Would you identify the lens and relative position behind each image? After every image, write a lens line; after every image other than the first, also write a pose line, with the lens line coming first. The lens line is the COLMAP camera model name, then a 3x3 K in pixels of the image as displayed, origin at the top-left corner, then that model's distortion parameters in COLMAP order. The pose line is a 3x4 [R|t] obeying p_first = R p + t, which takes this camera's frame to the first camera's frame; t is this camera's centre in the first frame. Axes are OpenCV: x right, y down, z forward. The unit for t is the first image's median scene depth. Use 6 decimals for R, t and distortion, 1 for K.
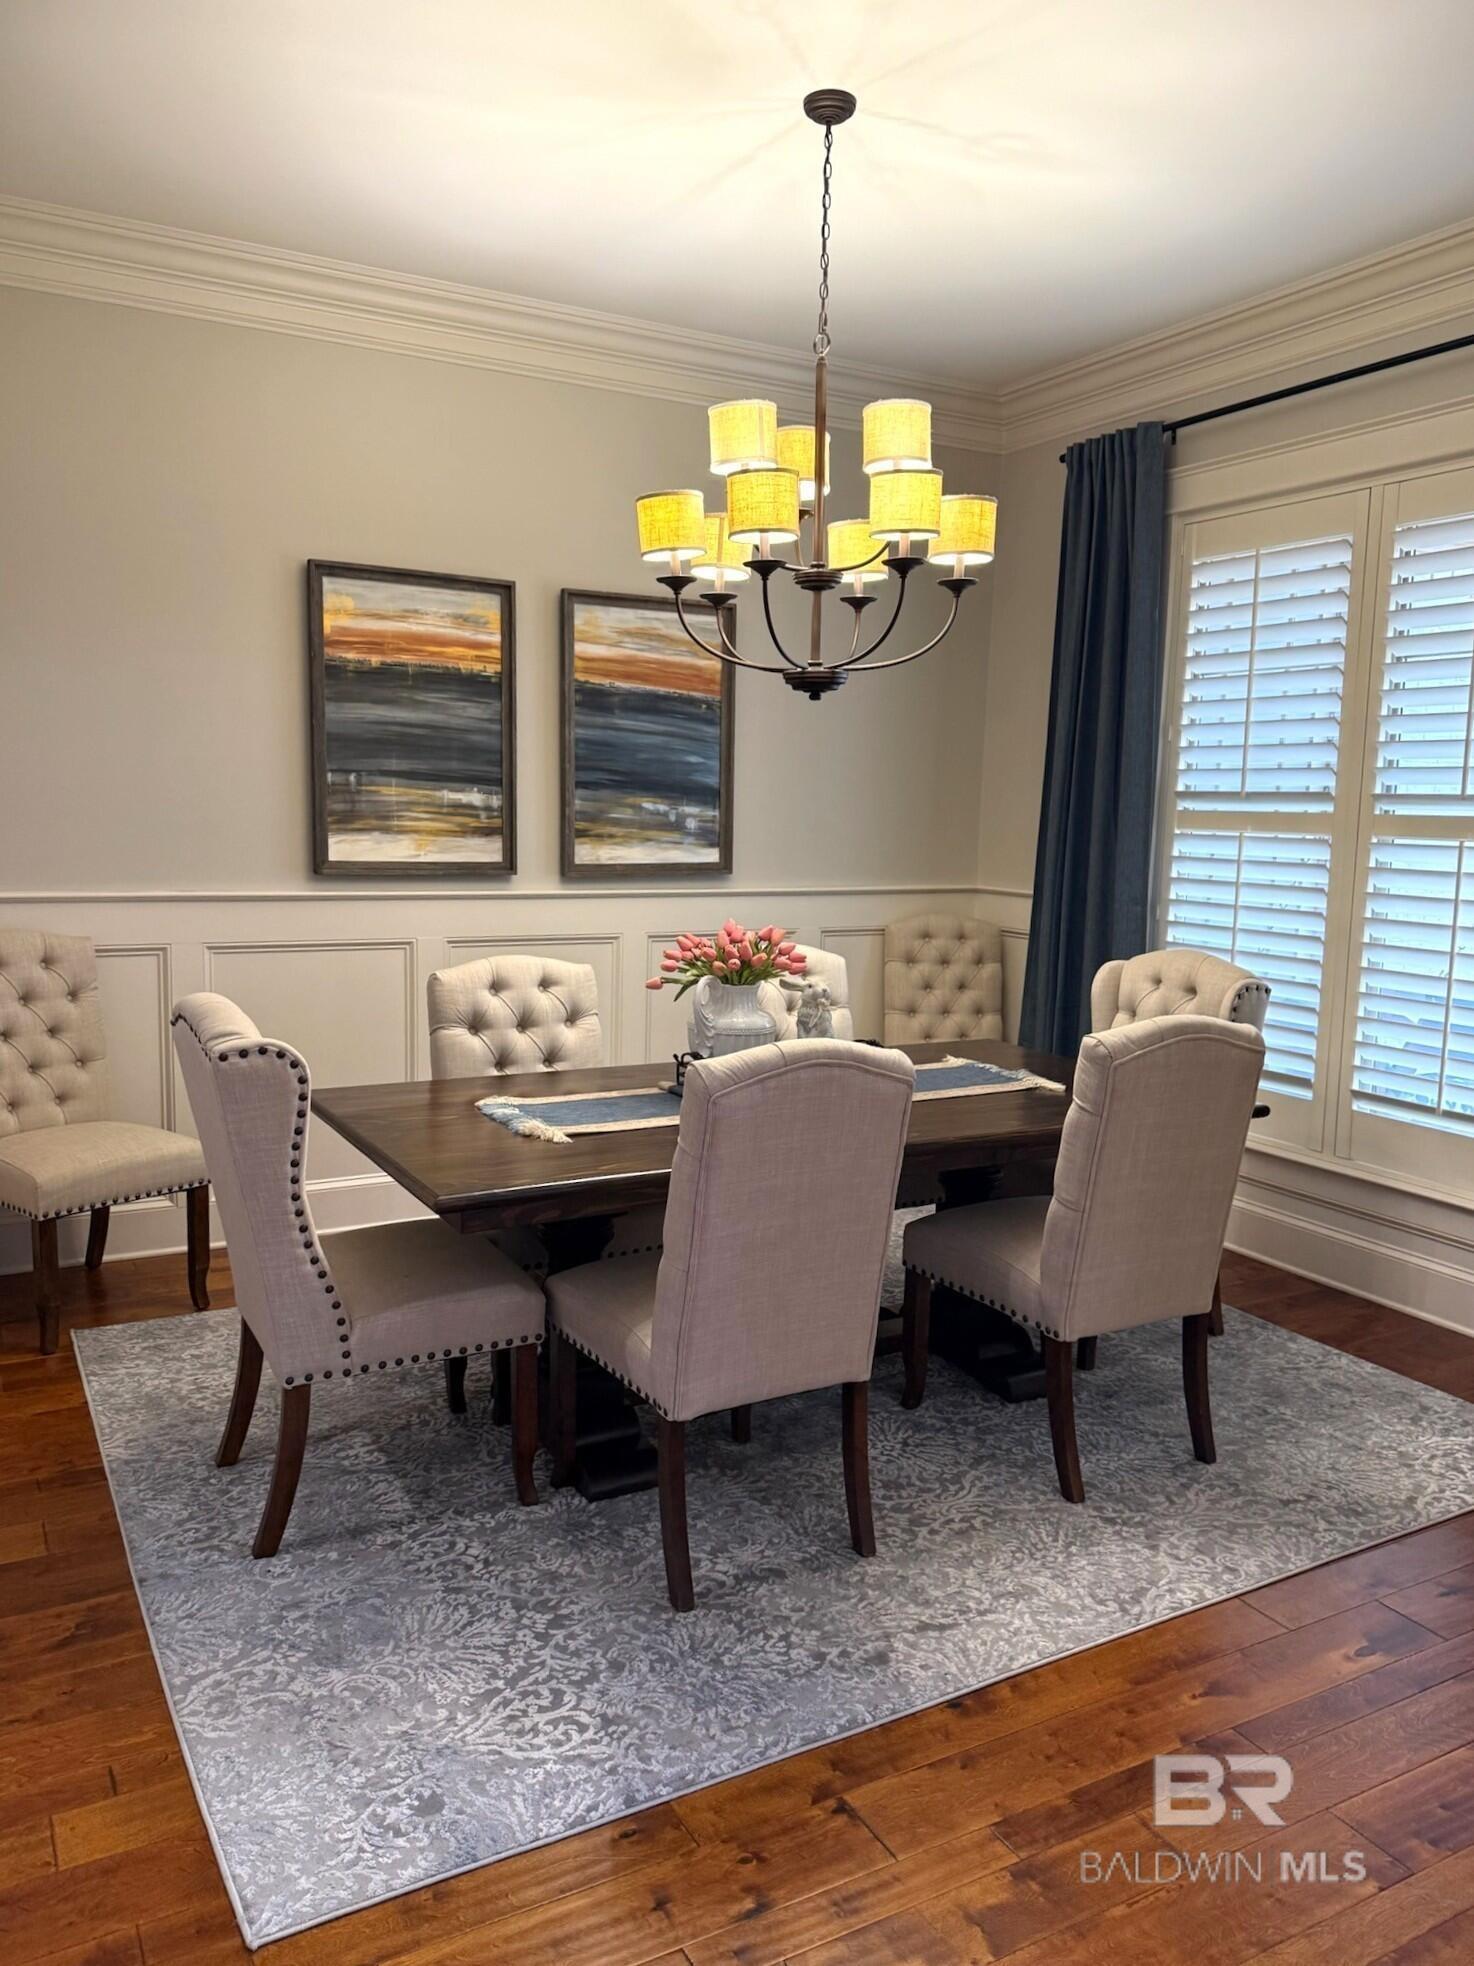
lens RADIAL K [[1451.8, 0, 737.0], [0, 1451.8, 983.0], [0, 0, 1]] dist [0.006548, 0.003327]
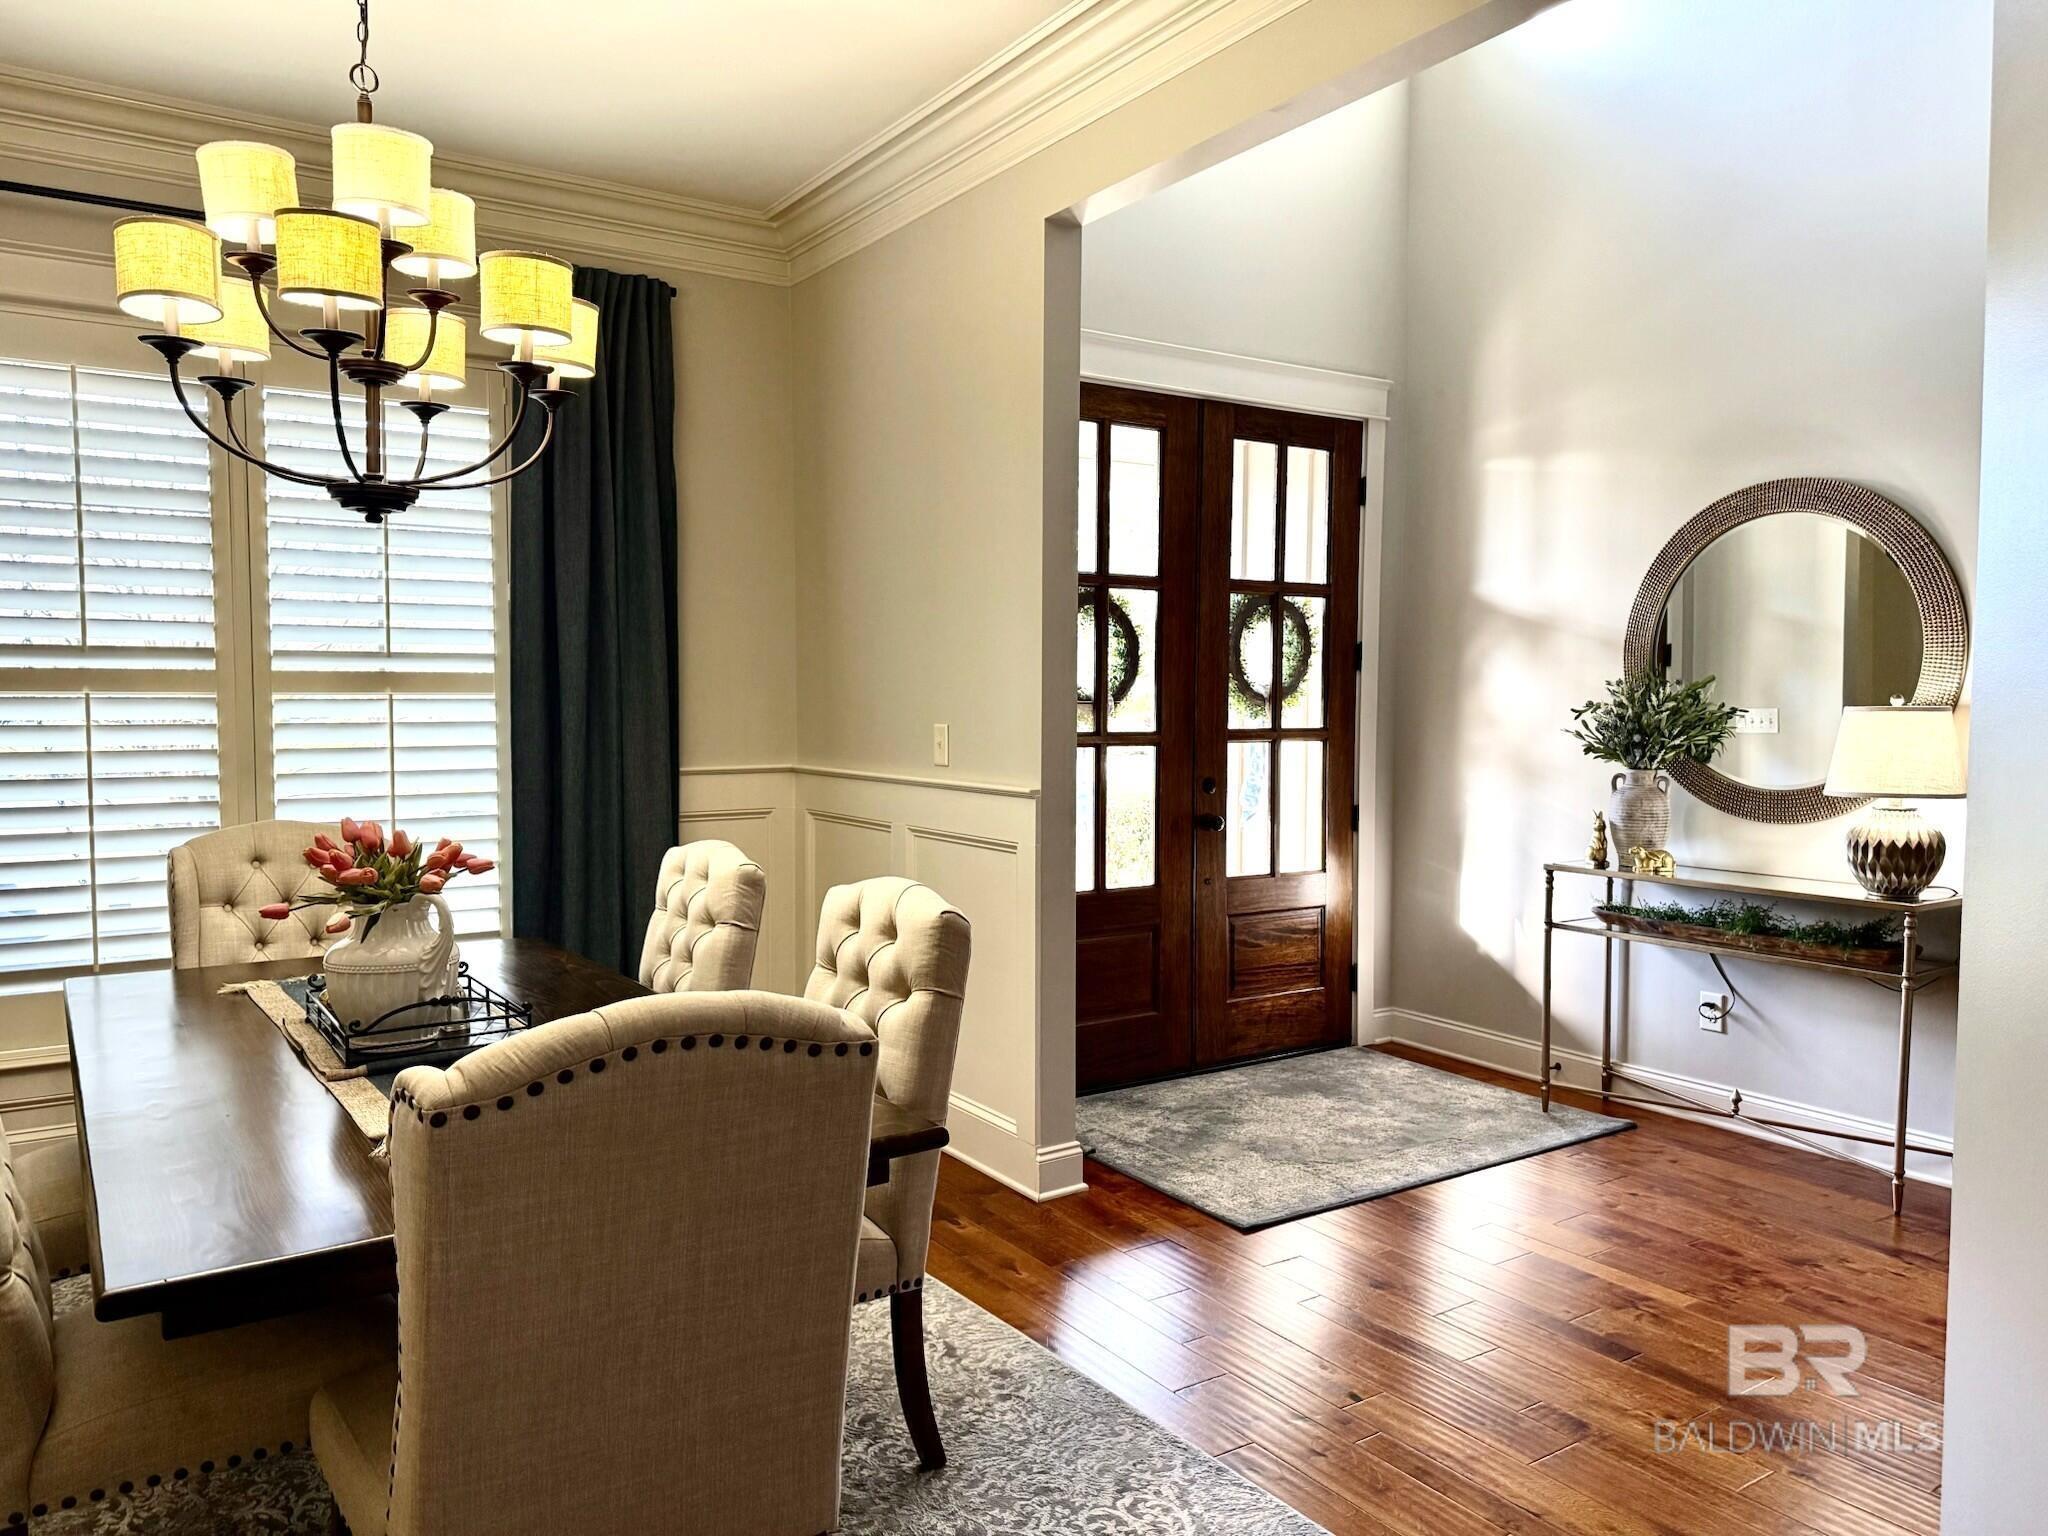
lens RADIAL K [[1429.9, 0, 1023.3], [0, 1429.9, 793.6], [0, 0, 1]] dist [0.000893, 0.001024]
pose [[-0.087548, -0.081444, 0.992825, -0.748790], [0.117366, 0.988867, 0.091469, -0.080252], [-0.989222, 0.124532, -0.077014, 0.737593]]
